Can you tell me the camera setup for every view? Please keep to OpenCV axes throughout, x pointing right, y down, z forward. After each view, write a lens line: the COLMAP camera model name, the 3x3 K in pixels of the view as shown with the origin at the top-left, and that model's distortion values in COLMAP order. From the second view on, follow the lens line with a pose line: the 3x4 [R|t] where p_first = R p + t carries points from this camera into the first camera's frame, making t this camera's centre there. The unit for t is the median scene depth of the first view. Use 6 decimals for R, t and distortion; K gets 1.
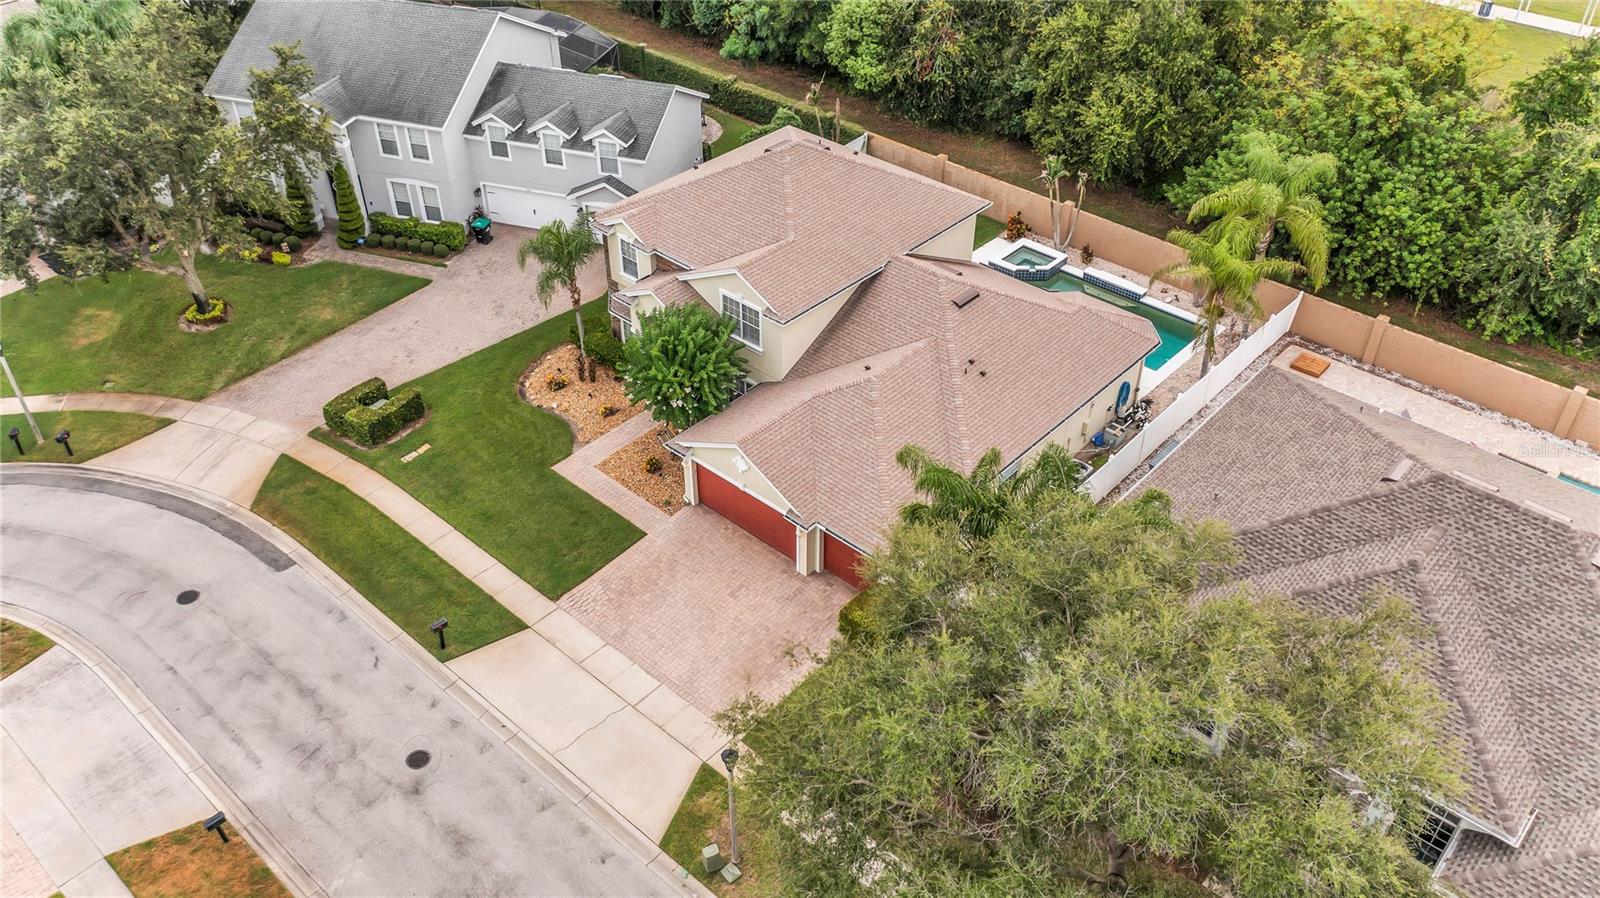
lens RADIAL K [[1266.4, 0, 800.0], [0, 1266.4, 449.0], [0, 0, 1]] dist [0.024711, -0.002206]
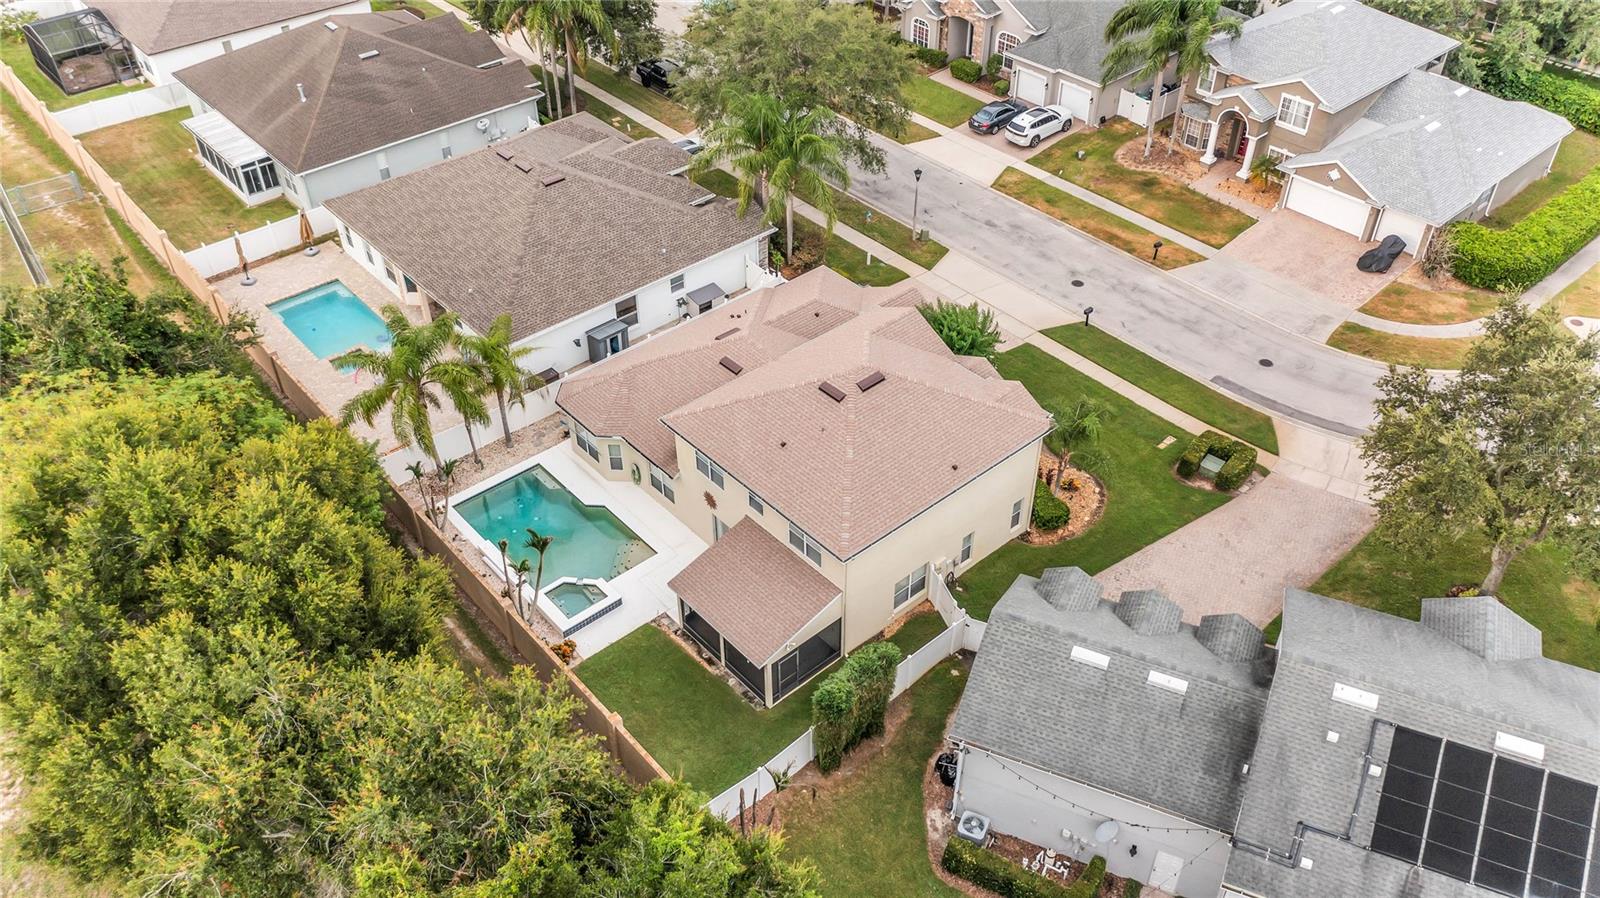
lens RADIAL K [[1266.4, 0, 800.0], [0, 1266.4, 449.0], [0, 0, 1]] dist [0.024711, -0.002206]
pose [[-0.993271, -0.070213, 0.092100, -0.065703], [0.075329, 0.212352, 0.974285, -1.406924], [-0.087965, 0.974667, -0.205634, 1.463141]]
